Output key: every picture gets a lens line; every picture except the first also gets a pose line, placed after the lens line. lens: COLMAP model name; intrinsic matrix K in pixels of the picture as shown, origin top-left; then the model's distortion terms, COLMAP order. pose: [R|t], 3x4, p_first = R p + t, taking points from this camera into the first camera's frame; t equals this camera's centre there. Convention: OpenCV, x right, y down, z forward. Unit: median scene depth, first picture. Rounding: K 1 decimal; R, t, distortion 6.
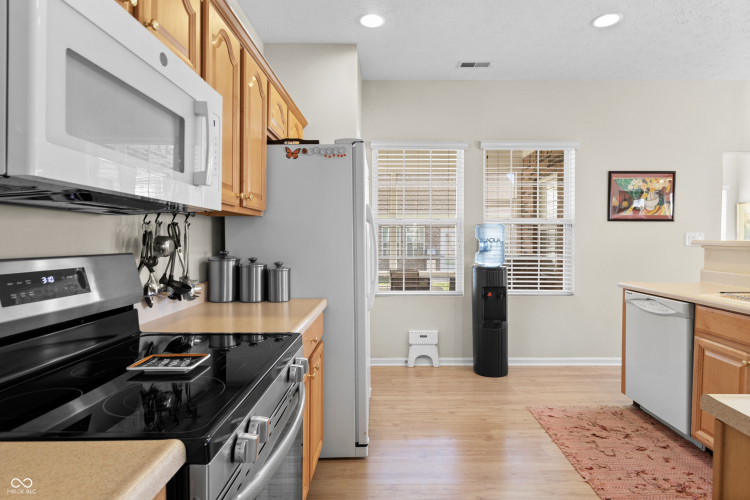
lens RADIAL K [[407.2, 0, 379.0], [0, 407.2, 244.2], [0, 0, 1]] dist [-0.002757, -0.000058]
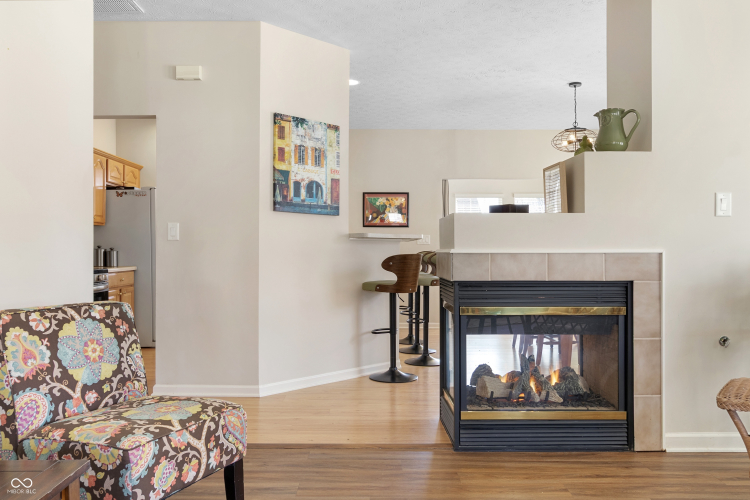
lens RADIAL K [[598.6, 0, 369.1], [0, 598.6, 250.6], [0, 0, 1]] dist [0.002450, 0.003180]
pose [[0.999987, -0.001008, 0.005021, 0.575567], [0.001079, 0.999900, -0.014087, 0.057461], [-0.005006, 0.014092, 0.999888, -1.126852]]
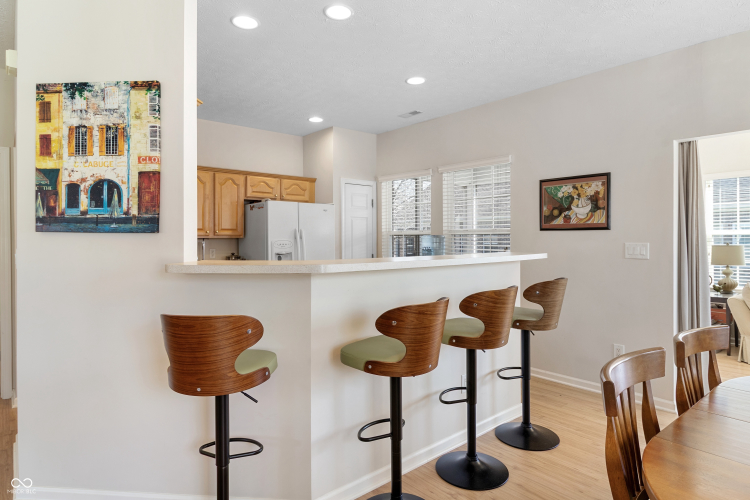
lens RADIAL K [[440.1, 0, 375.9], [0, 440.1, 242.9], [0, 0, 1]] dist [0.003752, 0.001915]
pose [[0.652115, 0.001829, -0.758118, 1.120212], [-0.004967, 0.999986, -0.001860, -0.022885], [0.758104, 0.004979, 0.652114, -0.003886]]
